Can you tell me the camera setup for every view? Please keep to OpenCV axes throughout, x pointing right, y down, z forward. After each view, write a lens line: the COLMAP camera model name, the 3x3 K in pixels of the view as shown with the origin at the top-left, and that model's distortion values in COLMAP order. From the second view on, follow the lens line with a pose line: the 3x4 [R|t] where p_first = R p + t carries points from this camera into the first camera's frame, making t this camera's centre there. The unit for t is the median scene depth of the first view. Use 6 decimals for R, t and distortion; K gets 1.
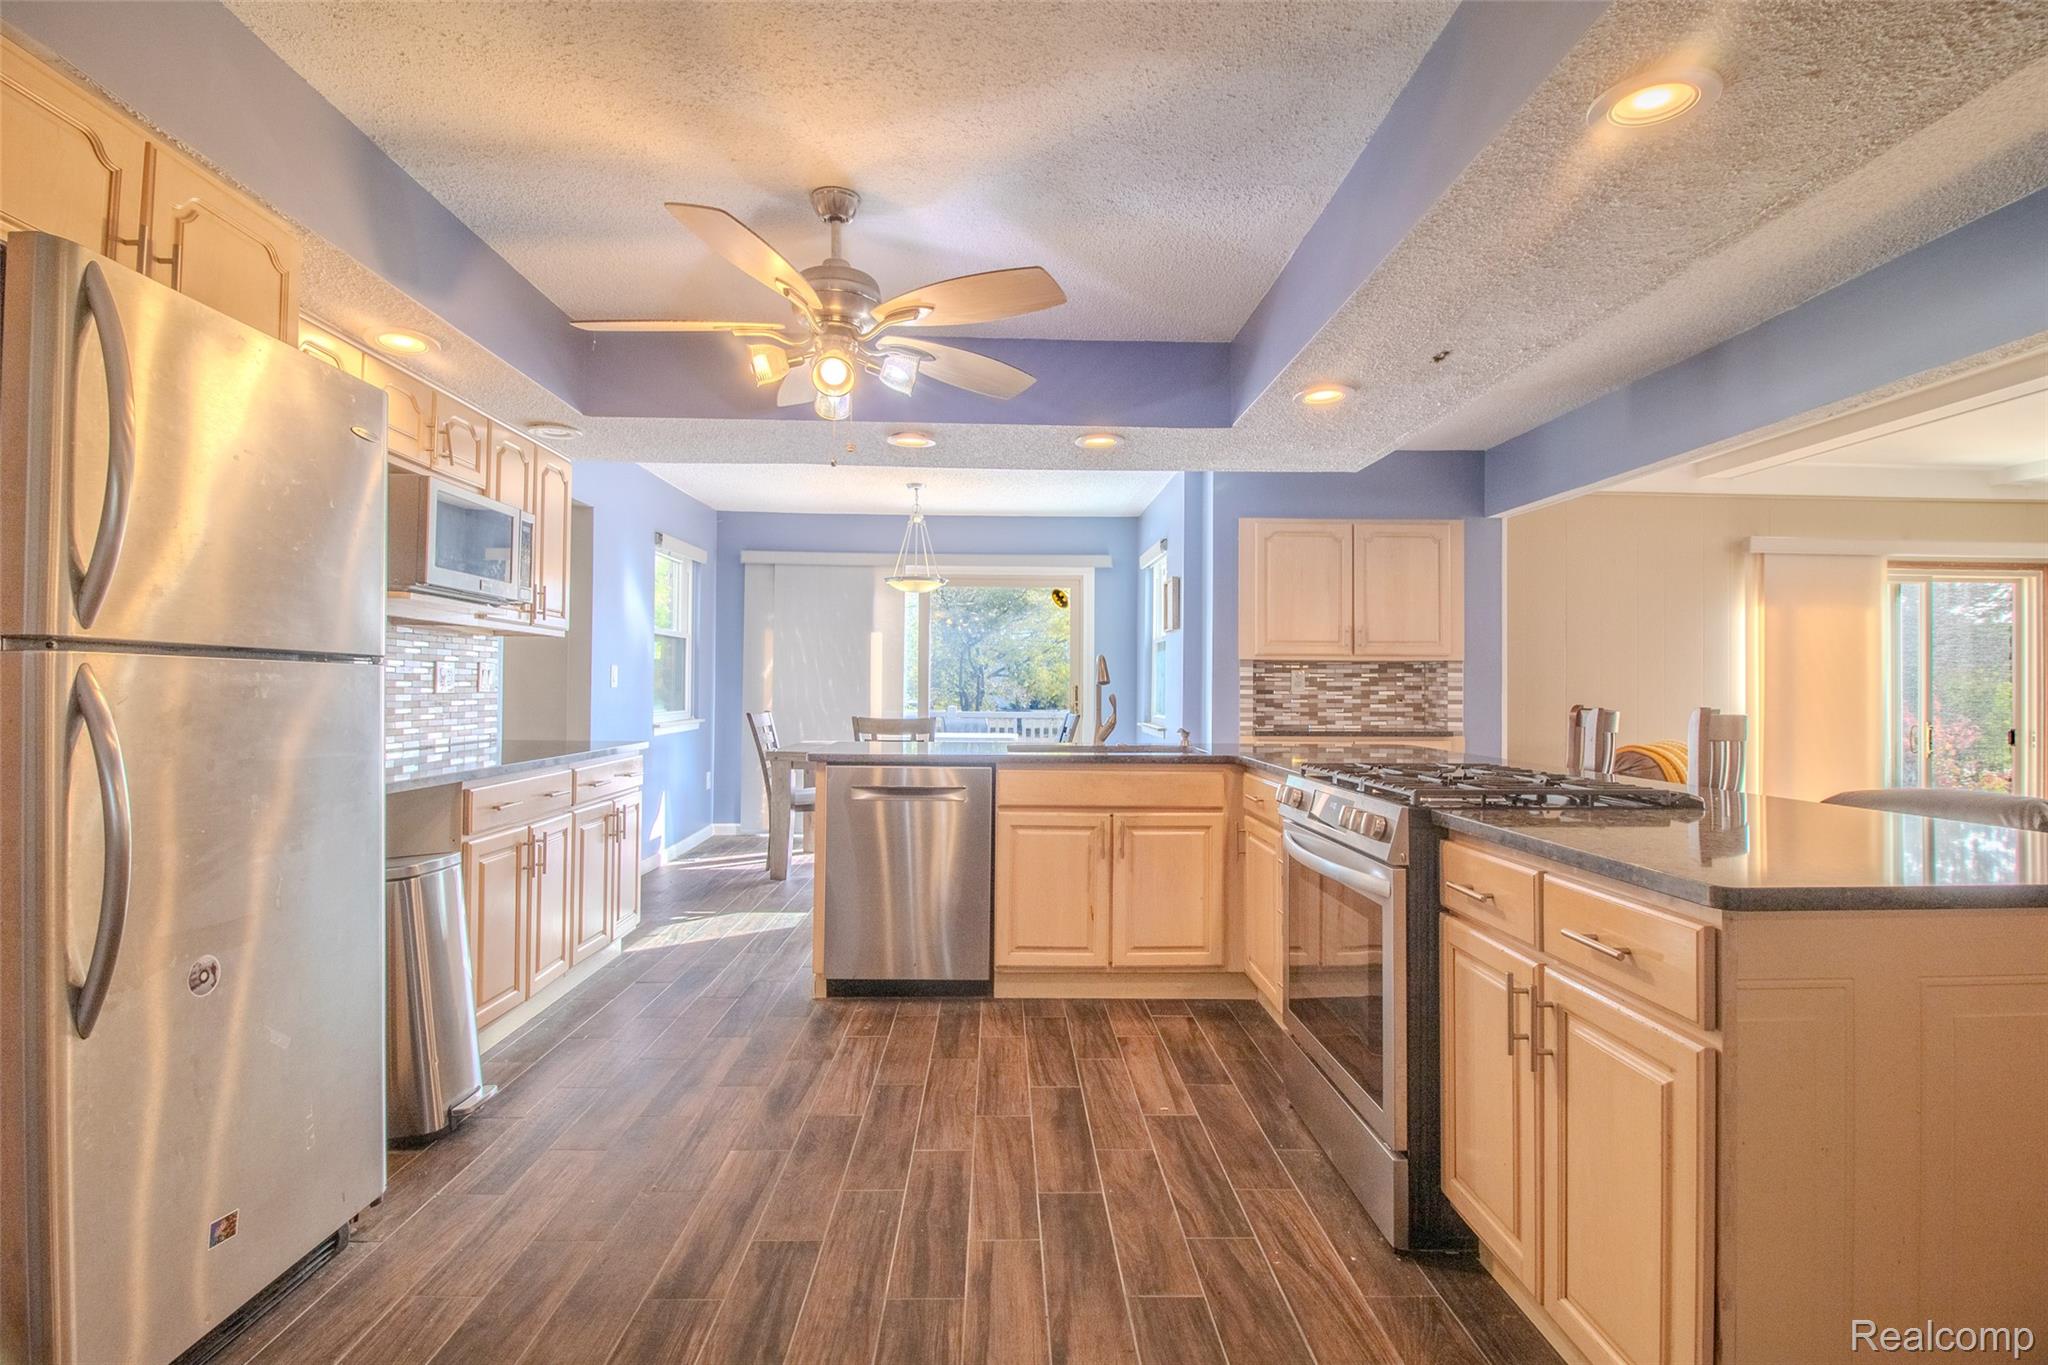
lens RADIAL K [[946.2, 0, 1015.1], [0, 946.2, 670.6], [0, 0, 1]] dist [-0.000636, -0.011348]
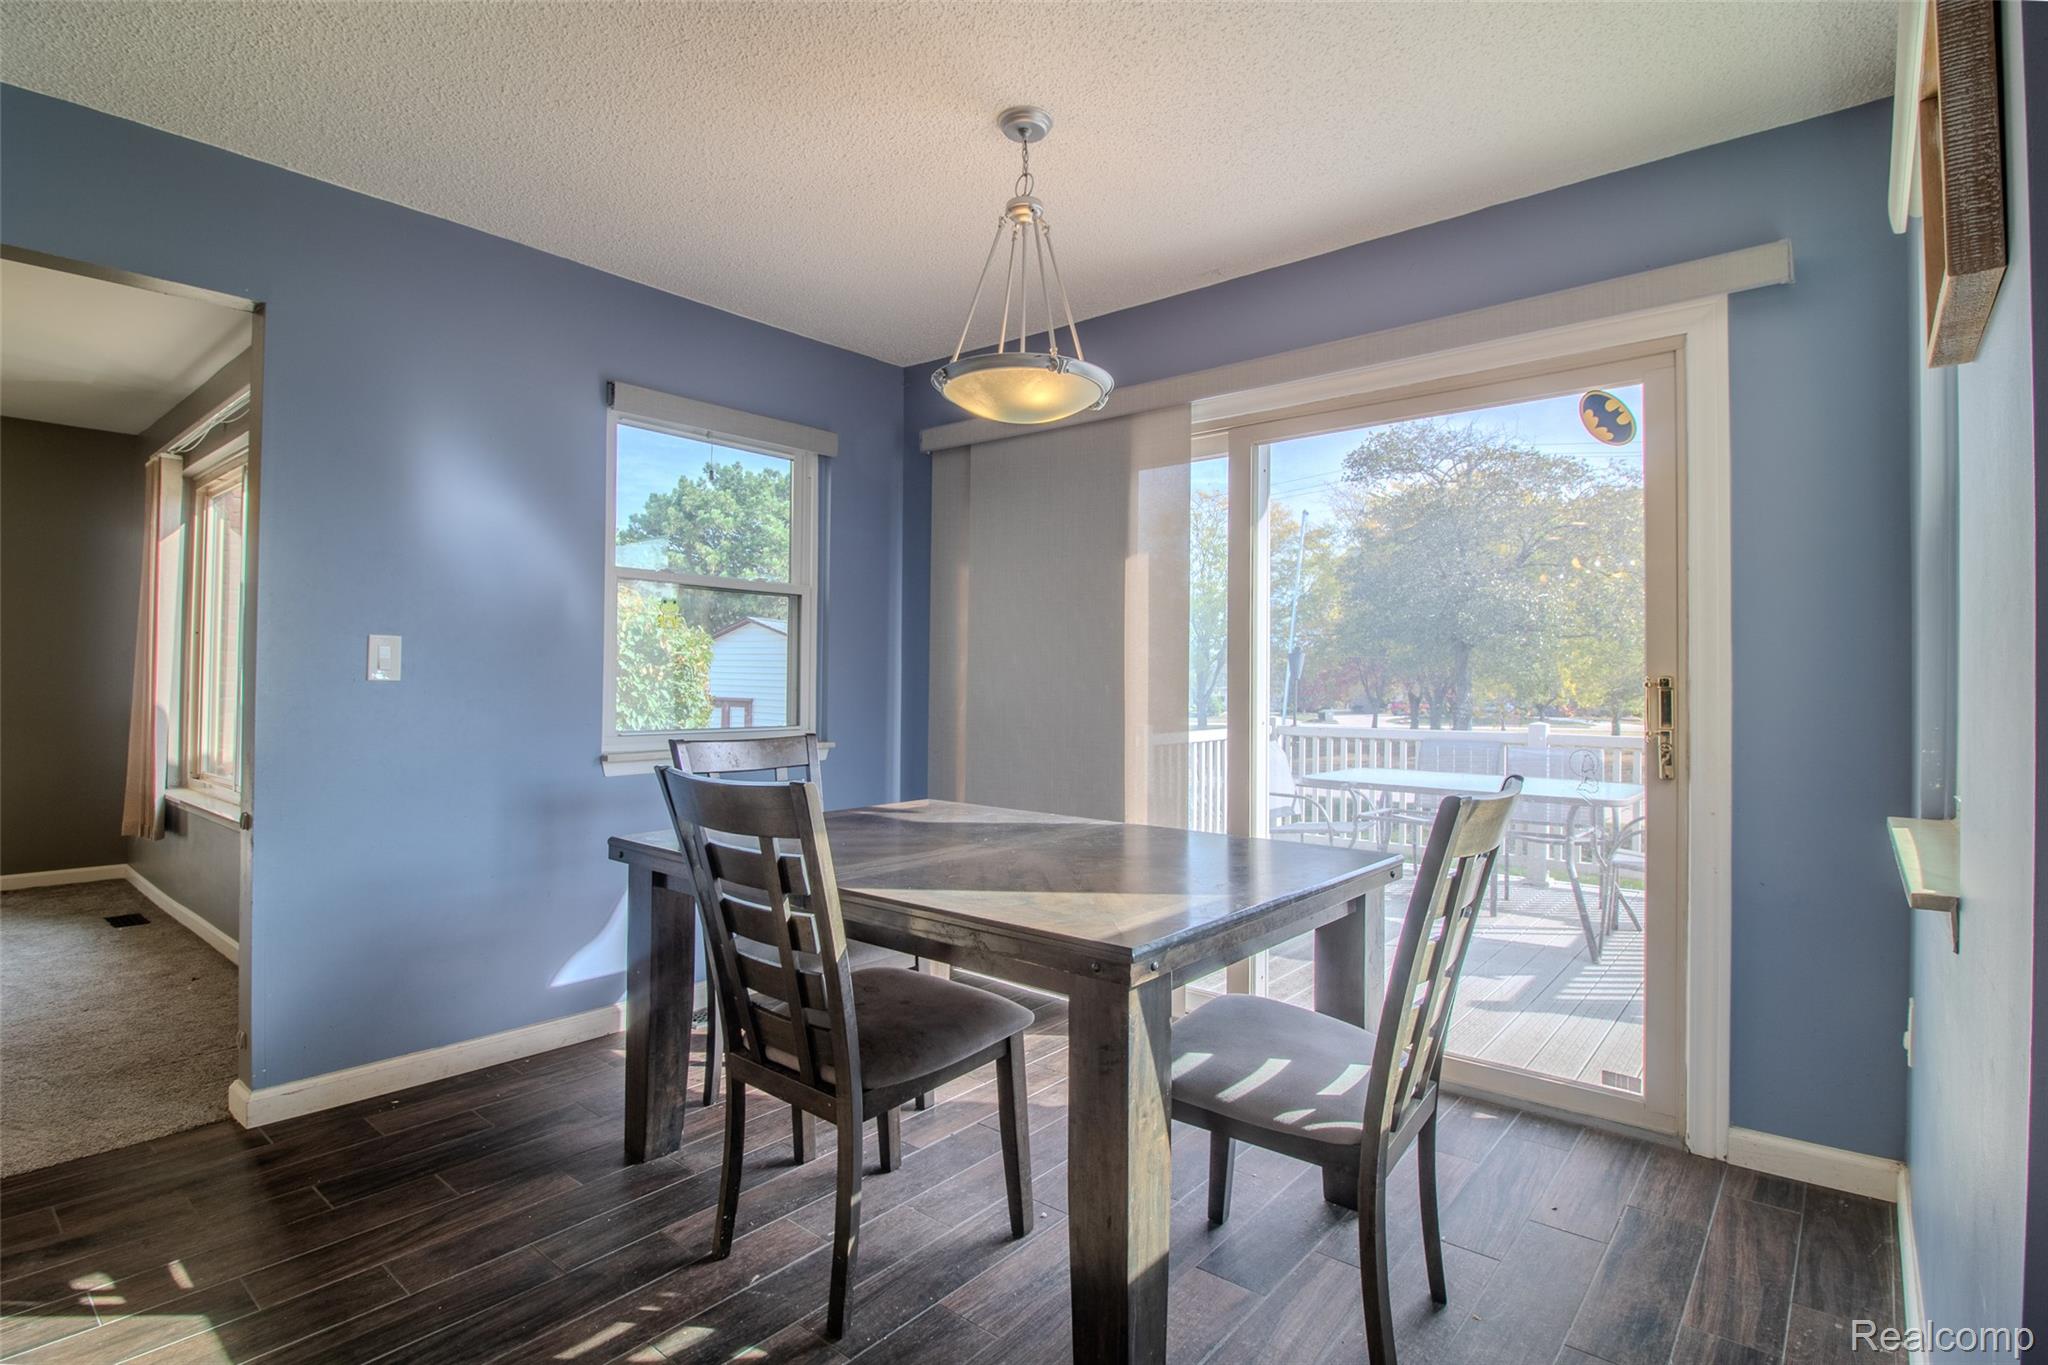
lens RADIAL K [[946.2, 0, 1015.1], [0, 946.2, 670.6], [0, 0, 1]] dist [-0.000636, -0.011348]
pose [[0.758538, -0.003907, -0.651617, 0.233168], [0.012397, 0.999888, 0.008437, 0.021536], [0.651511, -0.014478, 0.758501, 1.303815]]
